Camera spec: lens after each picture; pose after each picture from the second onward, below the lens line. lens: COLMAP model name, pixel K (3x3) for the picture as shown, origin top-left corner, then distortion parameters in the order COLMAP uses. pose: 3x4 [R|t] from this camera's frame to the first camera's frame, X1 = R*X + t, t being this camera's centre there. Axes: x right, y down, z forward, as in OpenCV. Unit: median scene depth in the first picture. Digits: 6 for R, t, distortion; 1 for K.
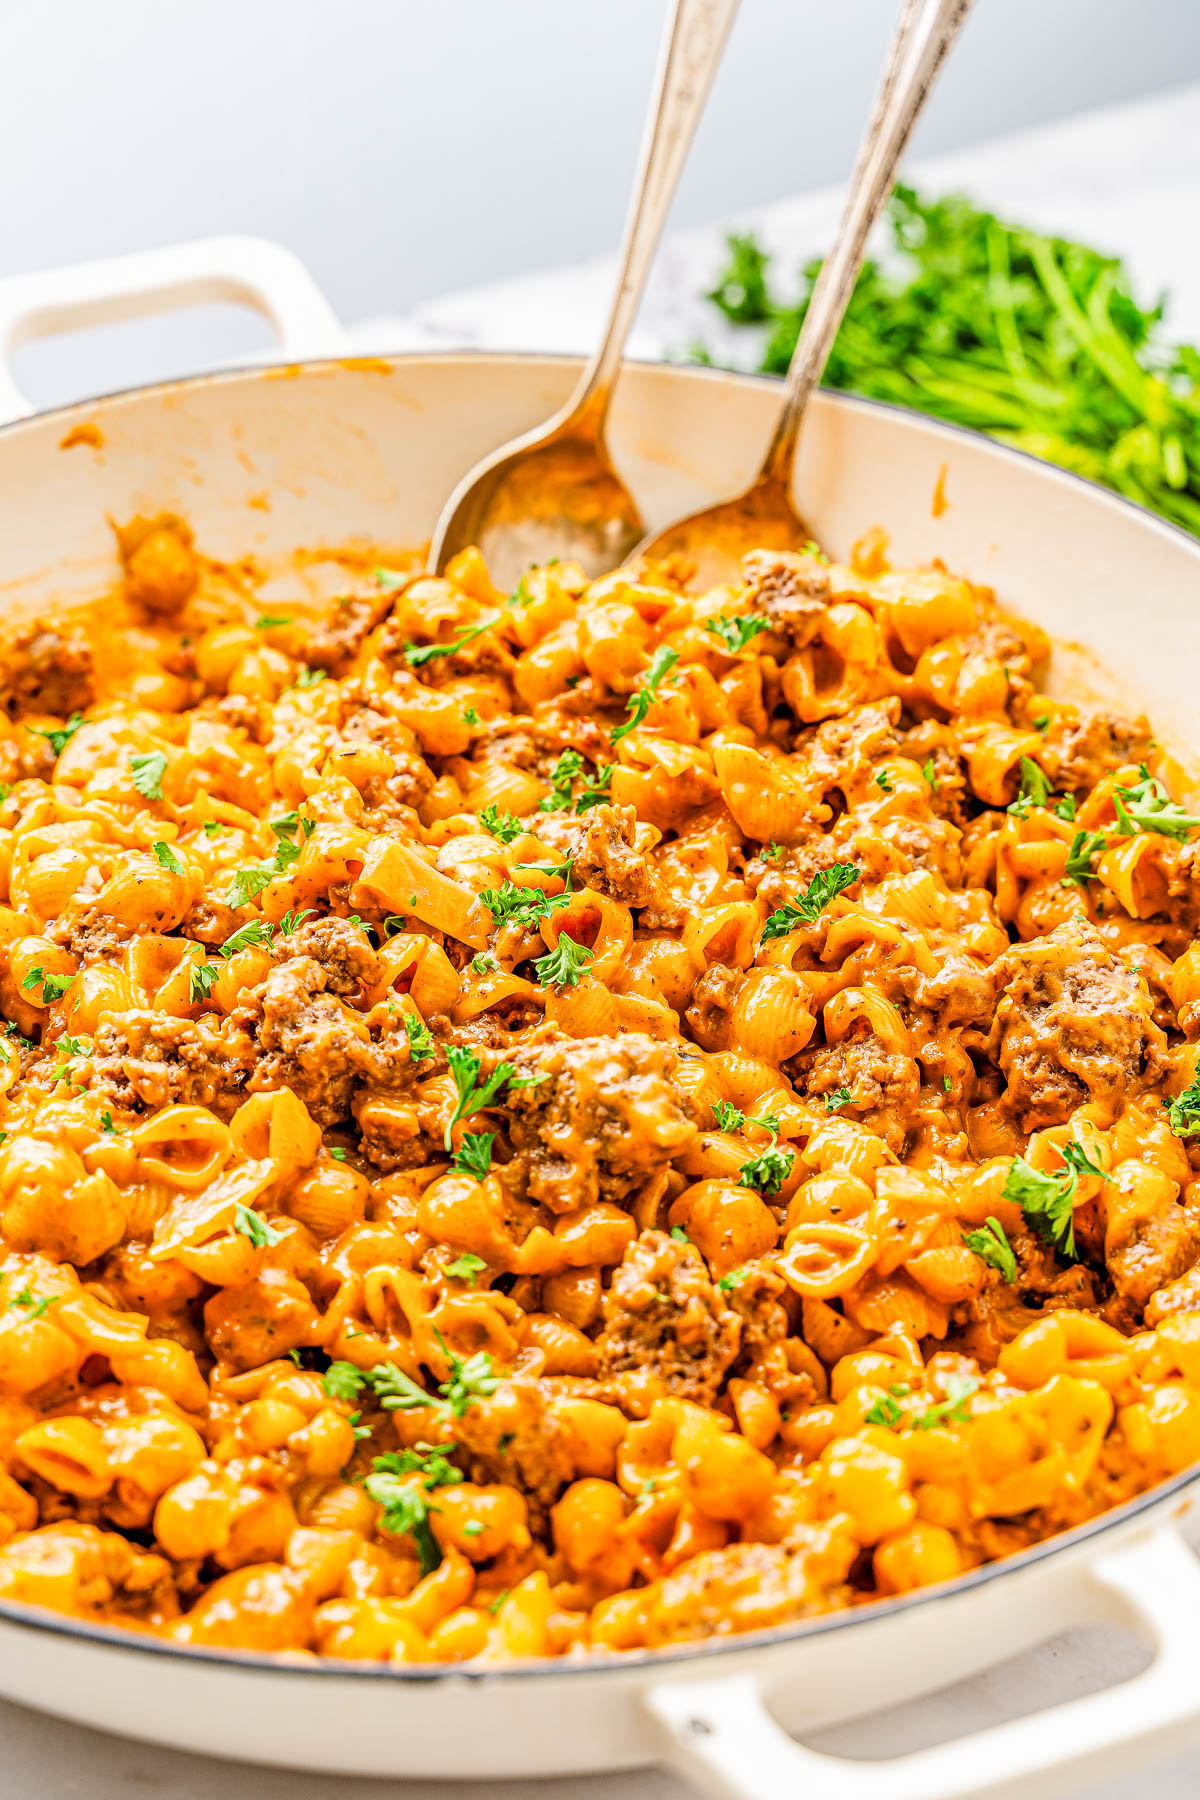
lens RADIAL K [[3719.1, 0, 600.0], [0, 3719.1, 900.0], [0, 0, 1]] dist [0.006945, -0.180435]
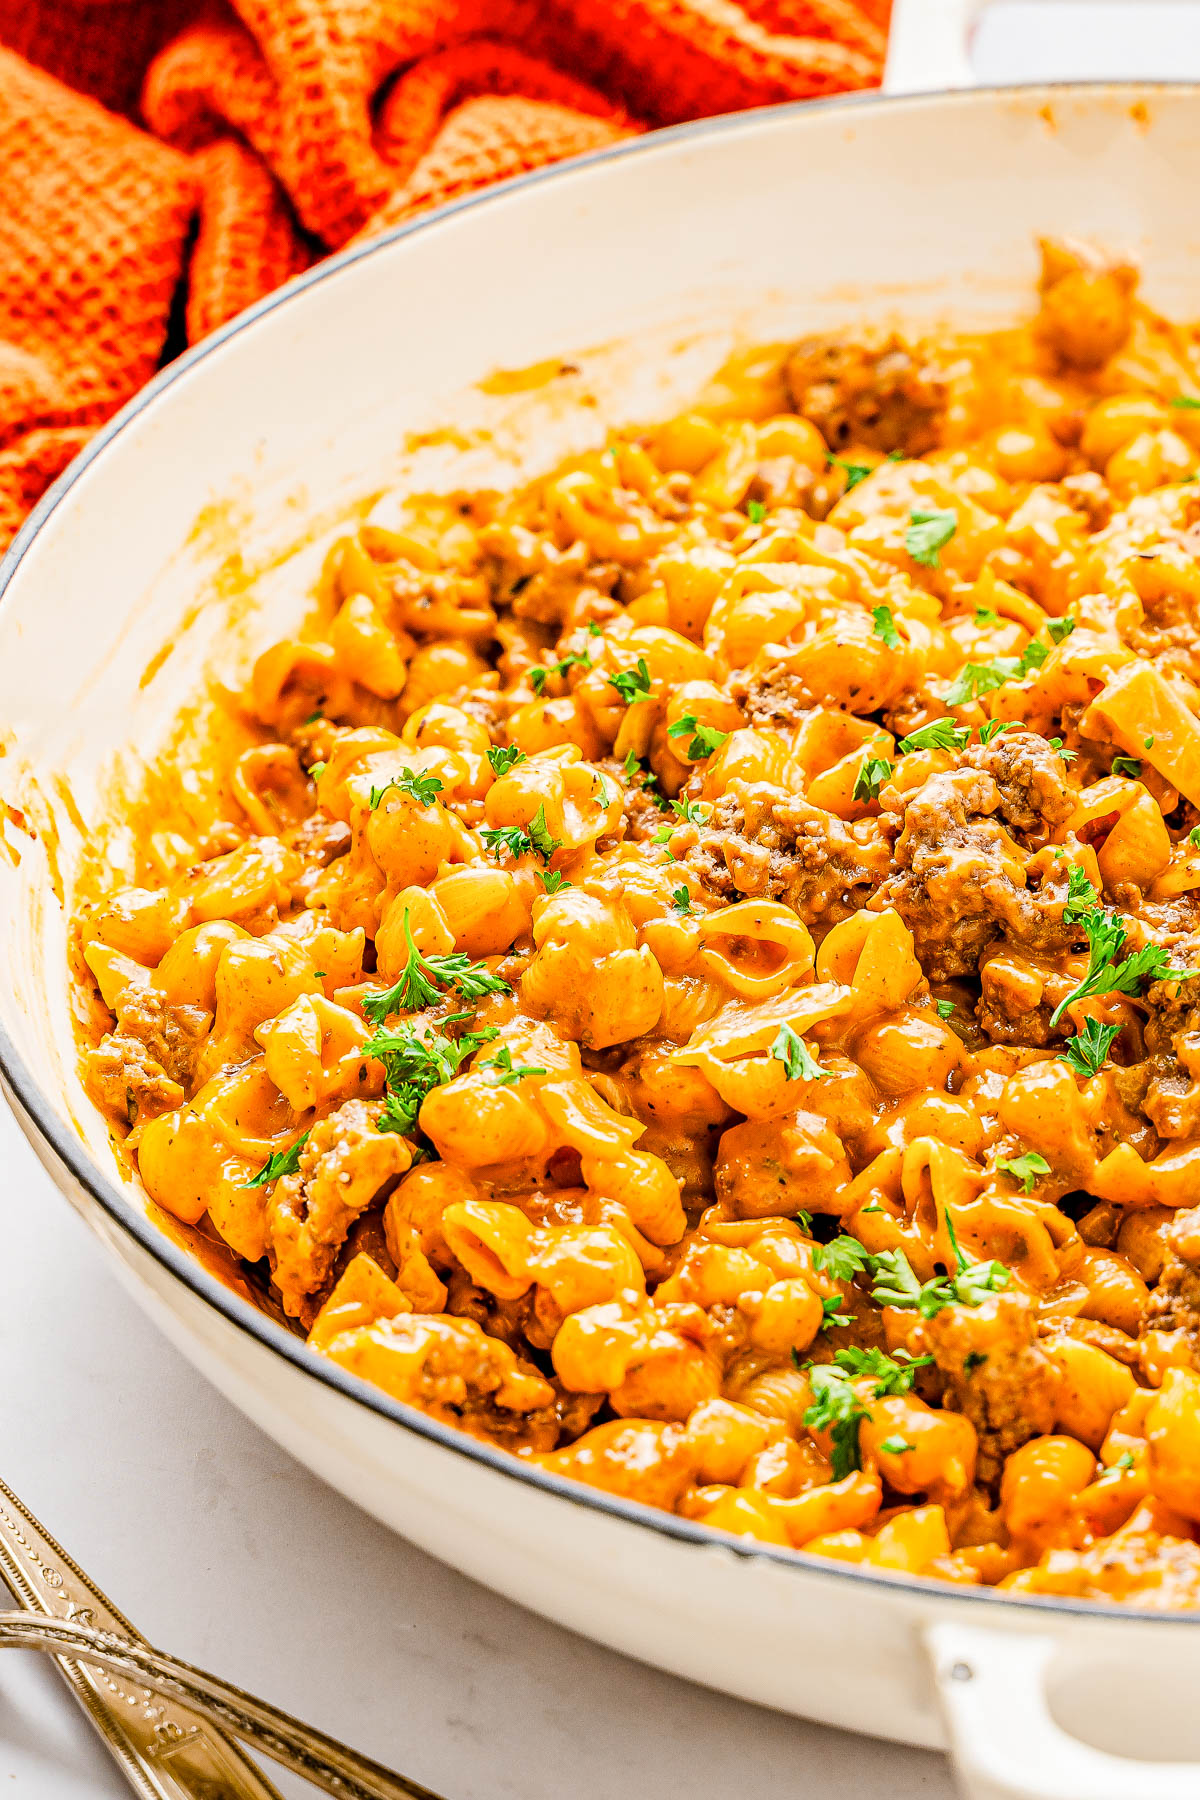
lens RADIAL K [[5451.7, 0, 600.0], [0, 5451.7, 900.0], [0, 0, 1]] dist [-0.113745, -0.044007]
pose [[0.920084, 0.237342, -0.311632, 0.227586], [-0.238246, 0.970546, 0.035766, 0.020447], [0.310942, 0.041337, 0.949530, -0.161632]]
